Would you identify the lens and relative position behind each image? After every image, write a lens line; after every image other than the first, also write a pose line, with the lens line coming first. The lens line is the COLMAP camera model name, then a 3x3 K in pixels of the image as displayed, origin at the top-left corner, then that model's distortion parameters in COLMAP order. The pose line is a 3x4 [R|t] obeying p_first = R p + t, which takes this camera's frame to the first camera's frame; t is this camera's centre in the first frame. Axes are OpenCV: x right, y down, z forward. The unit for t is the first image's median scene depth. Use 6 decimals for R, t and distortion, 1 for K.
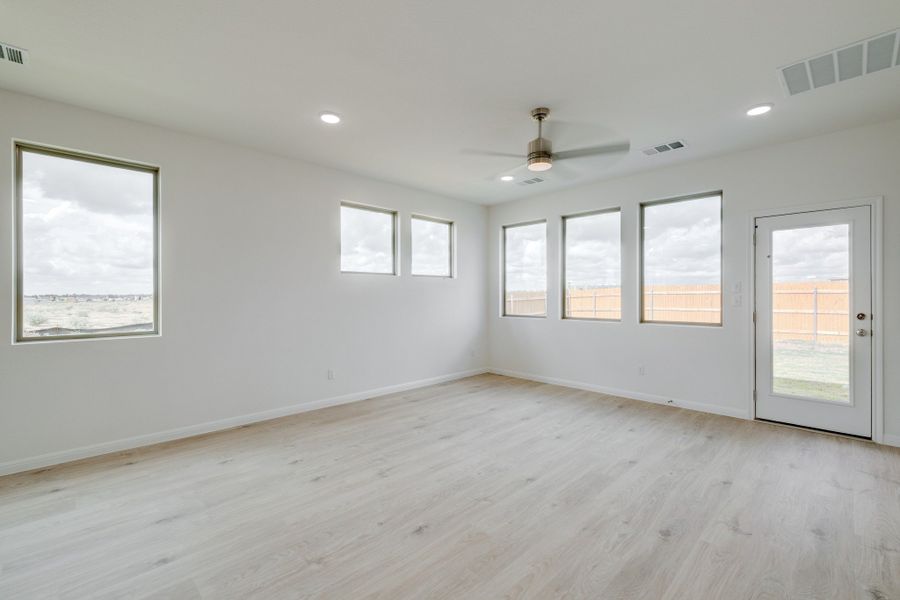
lens RADIAL K [[387.7, 0, 453.5], [0, 387.7, 298.8], [0, 0, 1]] dist [0.004649, -0.004006]
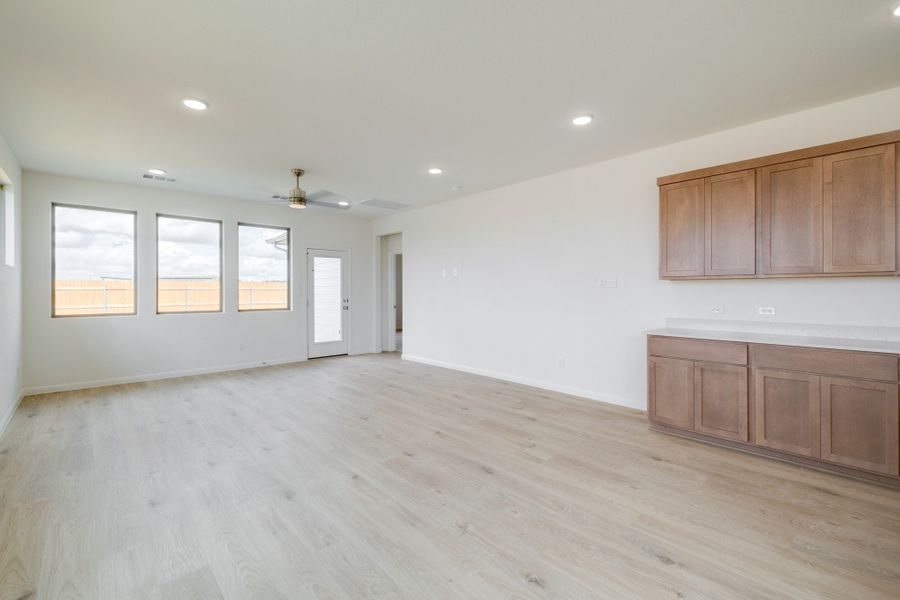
lens RADIAL K [[387.7, 0, 451.9], [0, 387.7, 293.3], [0, 0, 1]] dist [0.004649, -0.004006]
pose [[0.026247, -0.004843, 0.999644, -1.101925], [0.008784, 0.999951, 0.004614, -0.000645], [-0.999617, 0.008660, 0.026288, 0.307512]]
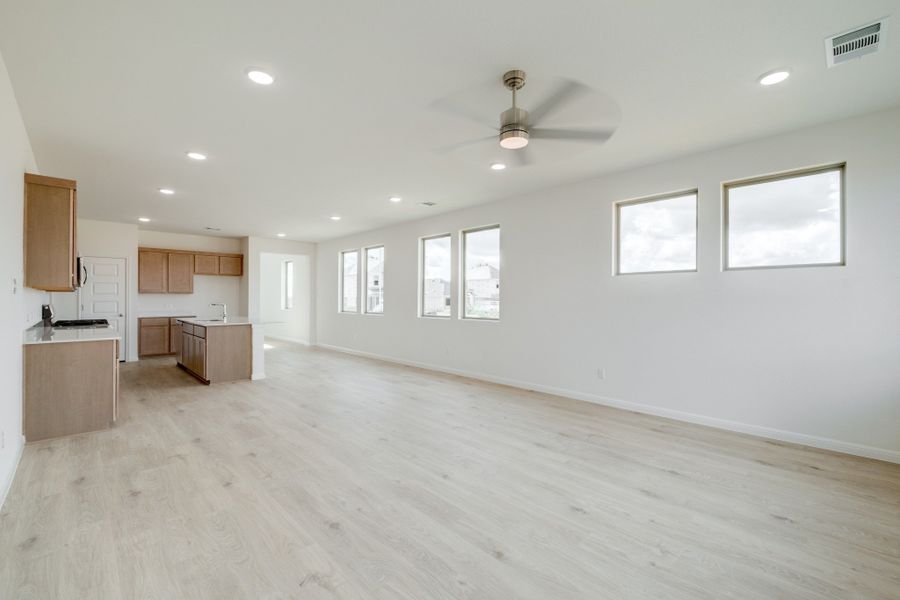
lens RADIAL K [[387.7, 0, 452.3], [0, 387.7, 296.7], [0, 0, 1]] dist [0.004649, -0.004006]
pose [[-0.009102, -0.002523, -0.999955, 0.907900], [-0.007612, 0.999968, -0.002454, -0.007742], [0.999930, 0.007589, -0.009121, 0.754261]]
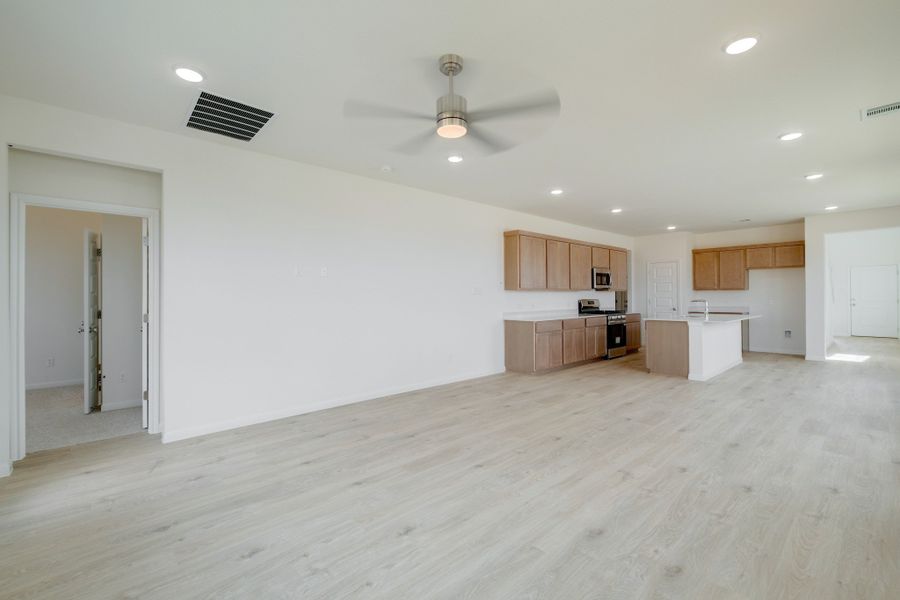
lens RADIAL K [[387.7, 0, 448.6], [0, 387.7, 298.1], [0, 0, 1]] dist [0.004649, -0.004006]
pose [[-0.998766, 0.008717, 0.048886, 0.166535], [0.009254, 0.999899, 0.010767, -0.011382], [-0.048788, 0.011206, -0.998746, 1.532774]]
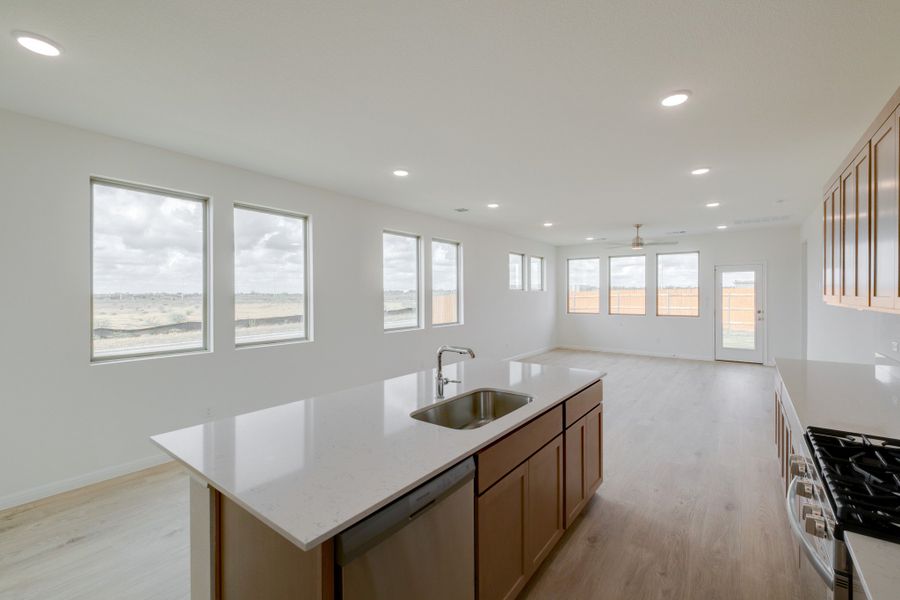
lens RADIAL K [[387.7, 0, 450.6], [0, 387.7, 297.8], [0, 0, 1]] dist [0.004649, -0.004006]
pose [[0.989750, -0.005936, 0.142685, -1.046693], [0.005446, 0.999978, 0.003826, -0.052635], [-0.142704, -0.003010, 0.989761, -0.980151]]
